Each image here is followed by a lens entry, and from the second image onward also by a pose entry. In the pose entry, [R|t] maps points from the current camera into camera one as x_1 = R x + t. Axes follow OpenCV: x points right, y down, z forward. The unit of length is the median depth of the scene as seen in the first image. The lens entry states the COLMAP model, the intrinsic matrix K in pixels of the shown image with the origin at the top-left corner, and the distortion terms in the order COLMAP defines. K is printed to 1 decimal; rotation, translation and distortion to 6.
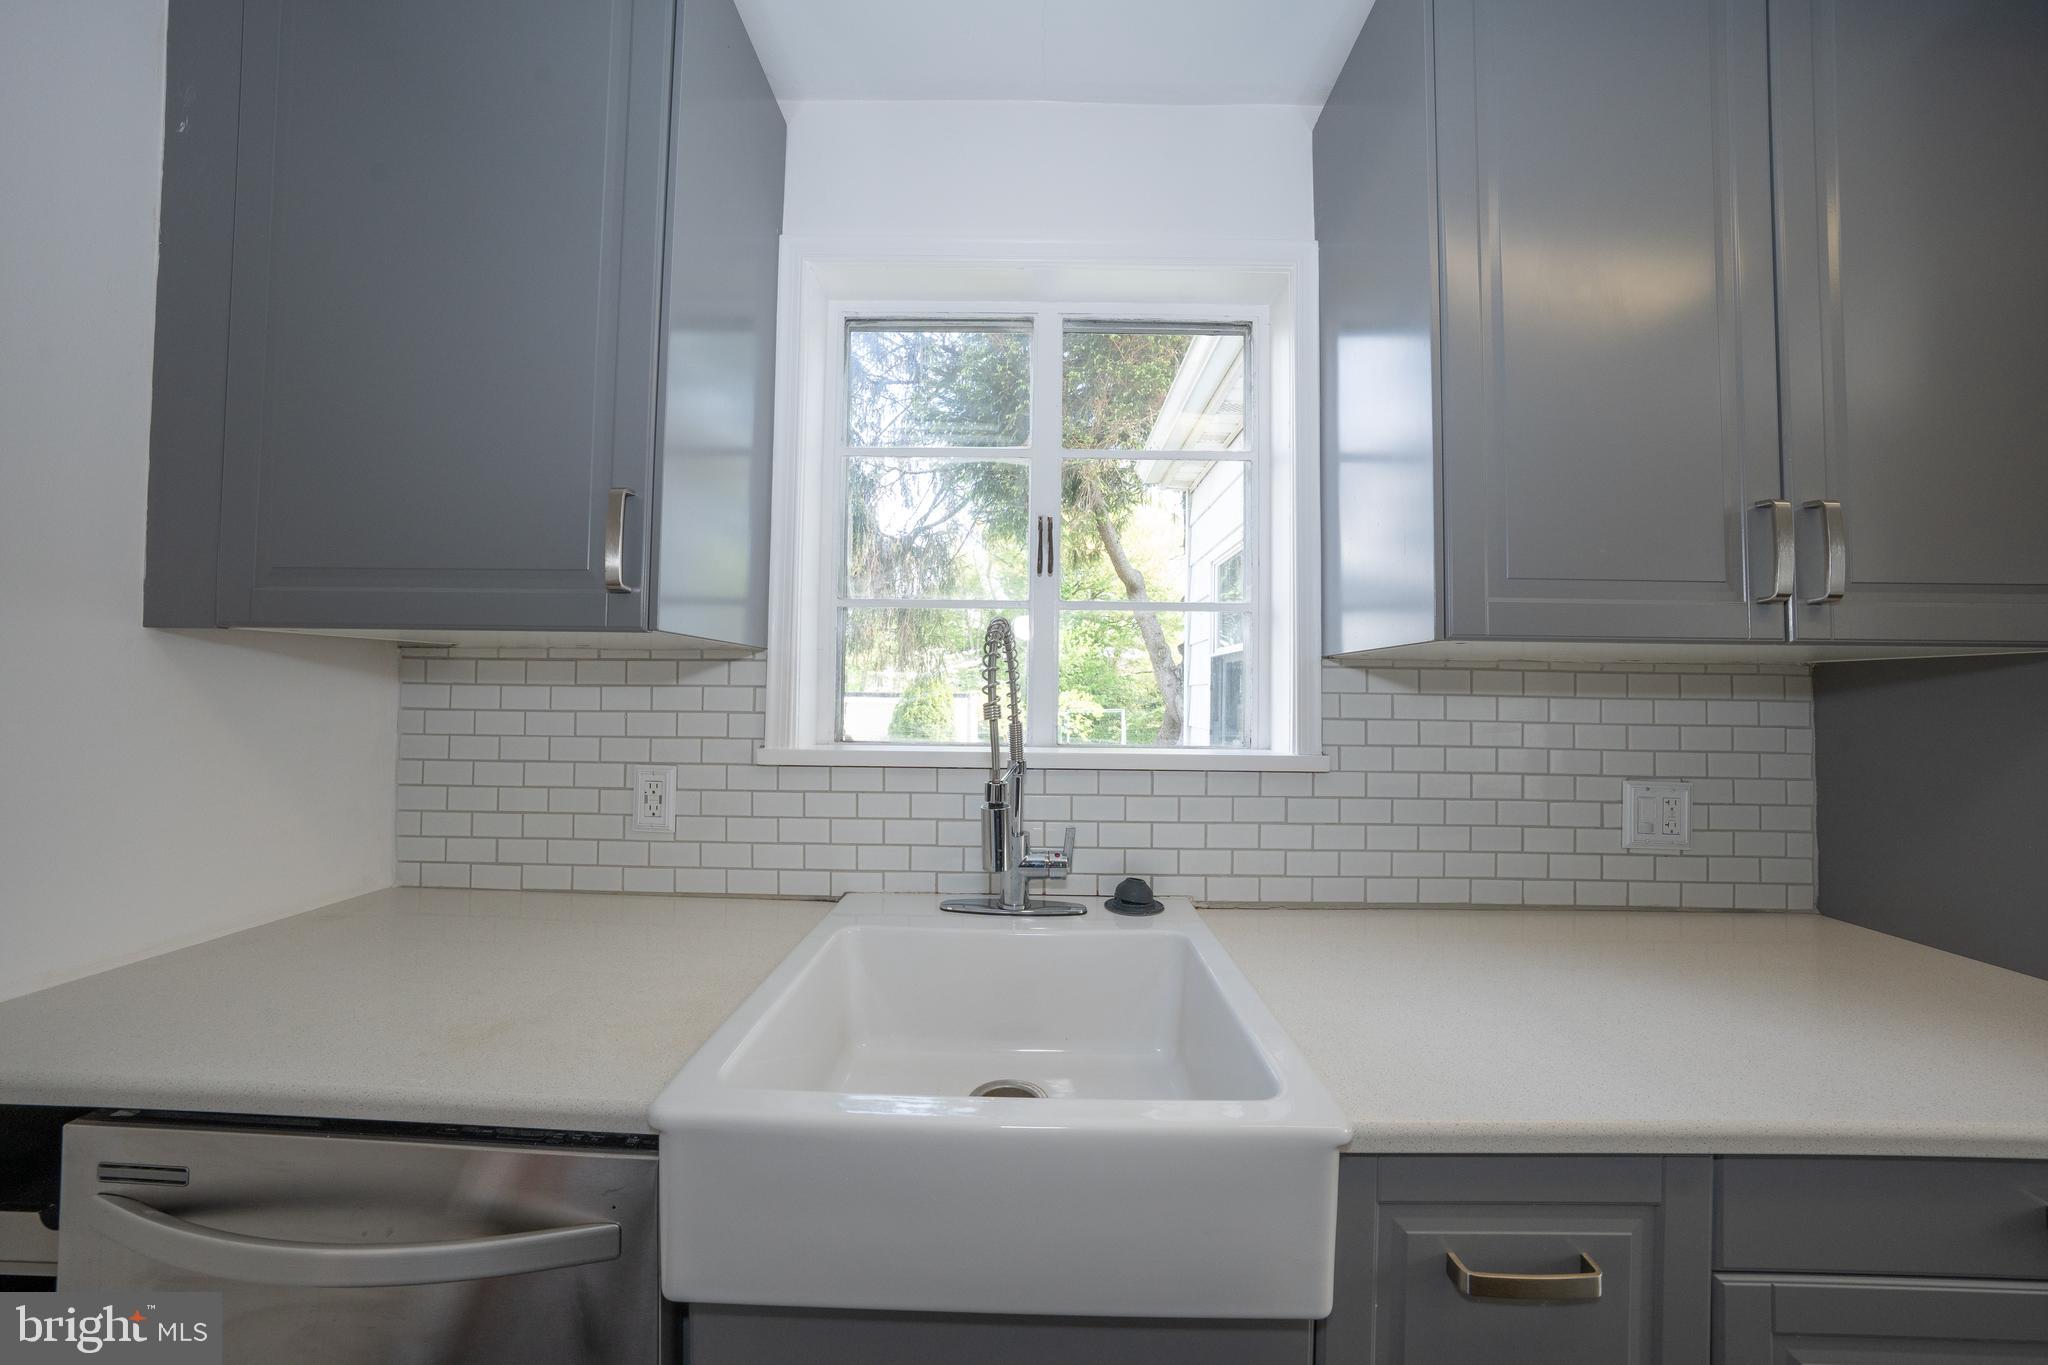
lens RADIAL K [[704.7, 0, 1025.2], [0, 704.7, 677.2], [0, 0, 1]] dist [-0.028051, 0.005594]
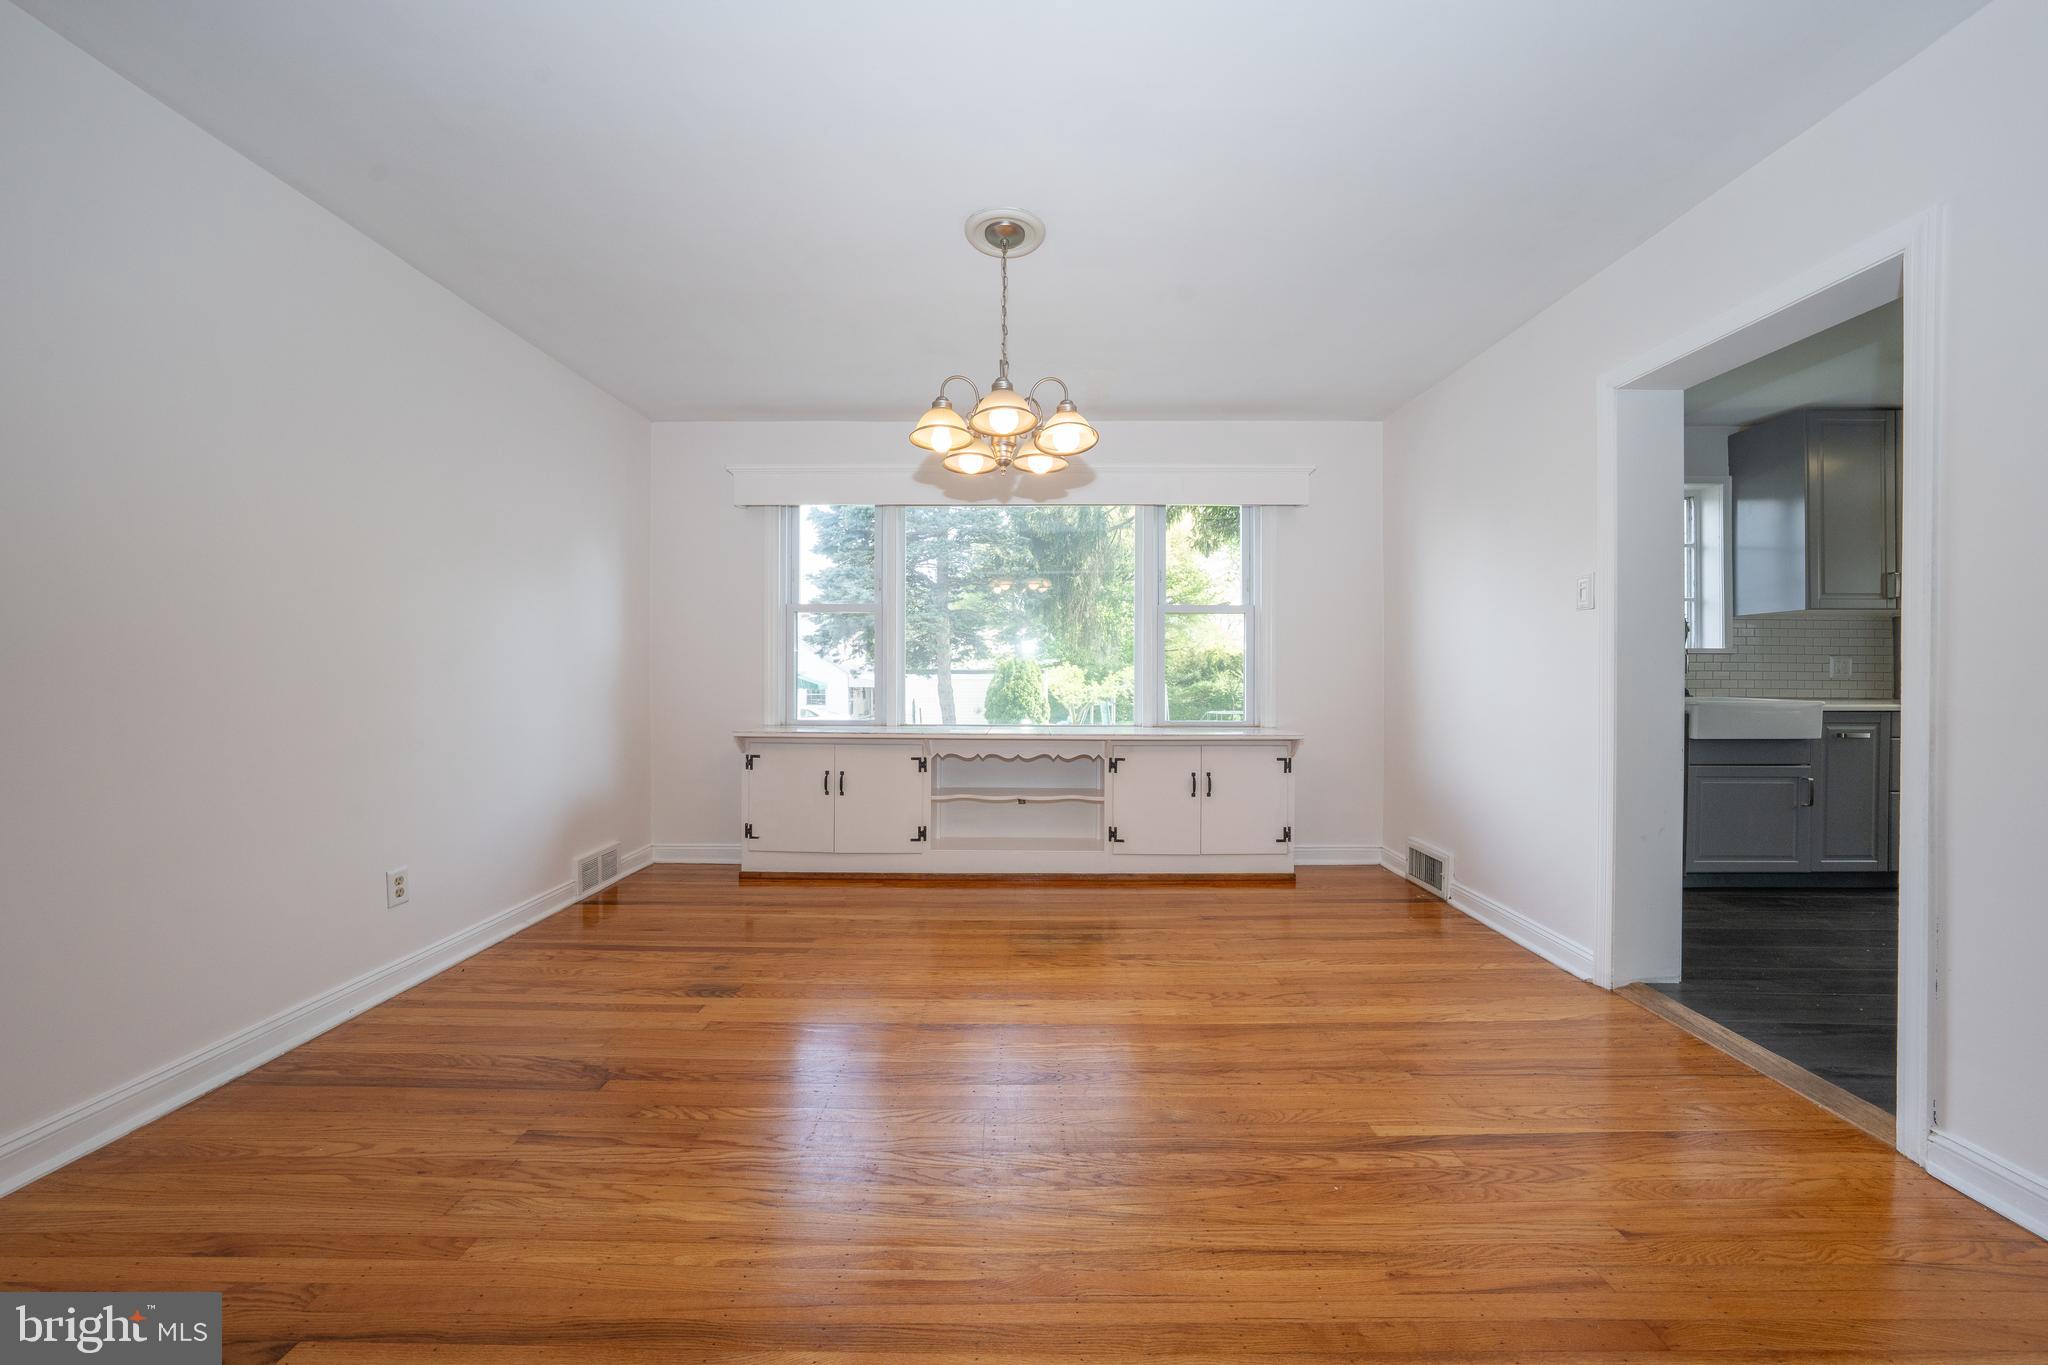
lens RADIAL K [[704.7, 0, 1025.2], [0, 704.7, 677.2], [0, 0, 1]] dist [-0.028051, 0.005594]
pose [[0.999878, -0.010919, 0.011176, -2.682846], [0.010629, 0.999615, 0.025635, 0.127796], [-0.011452, -0.025513, 0.999609, -1.953448]]
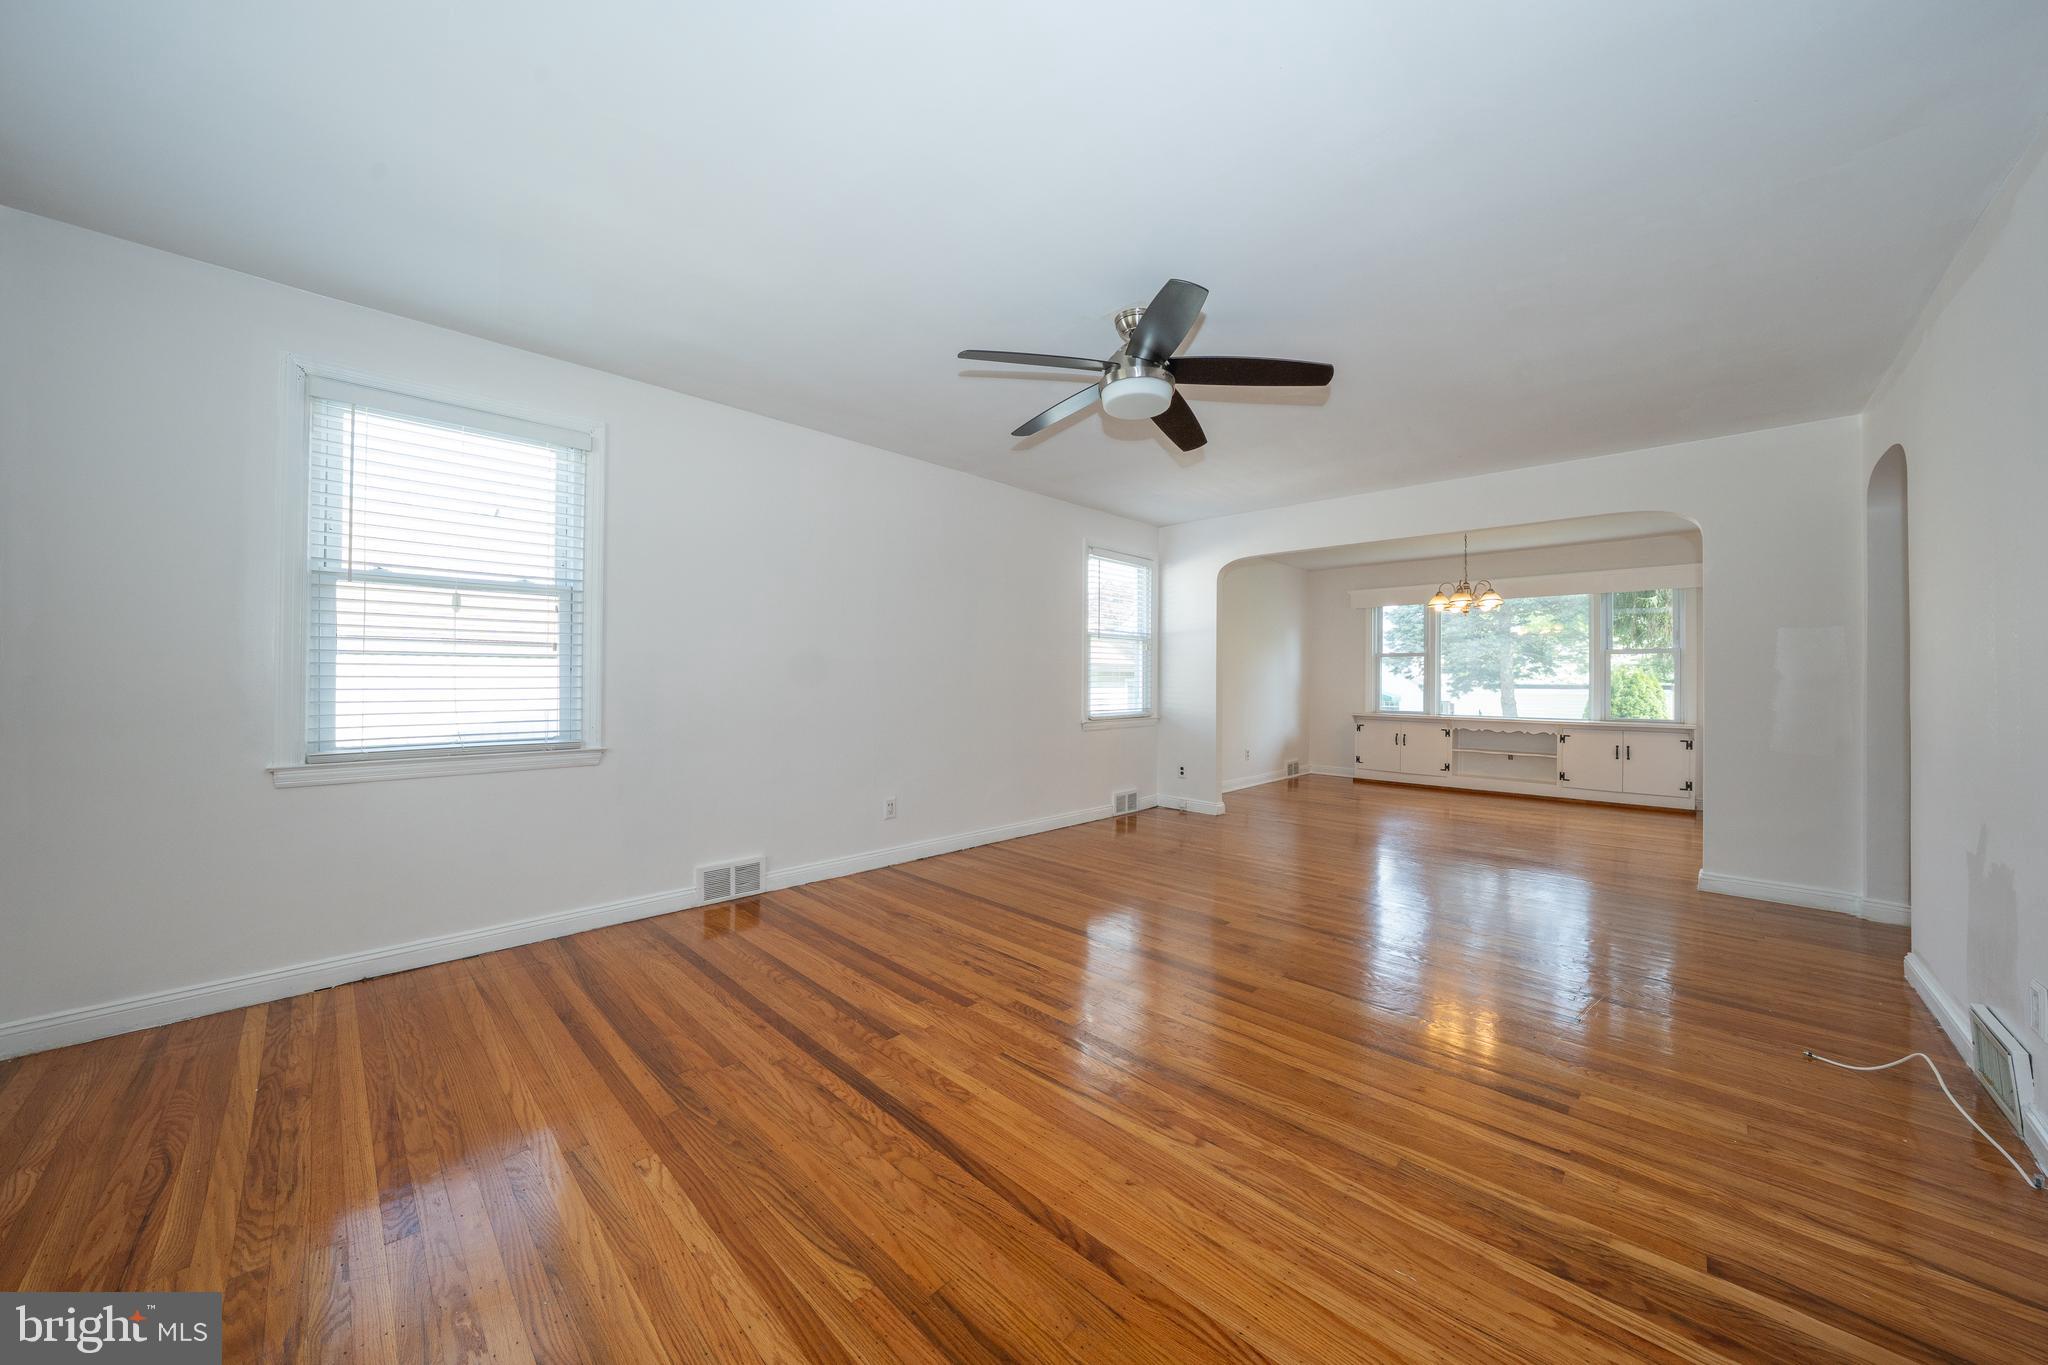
lens RADIAL K [[701.5, 0, 1024.2], [0, 701.5, 675.2], [0, 0, 1]] dist [-0.029241, 0.005273]
pose [[0.724304, -0.012161, -0.689373, -1.687328], [0.012661, 0.999910, -0.004336, 0.058050], [0.689364, -0.005588, 0.724394, -5.510306]]
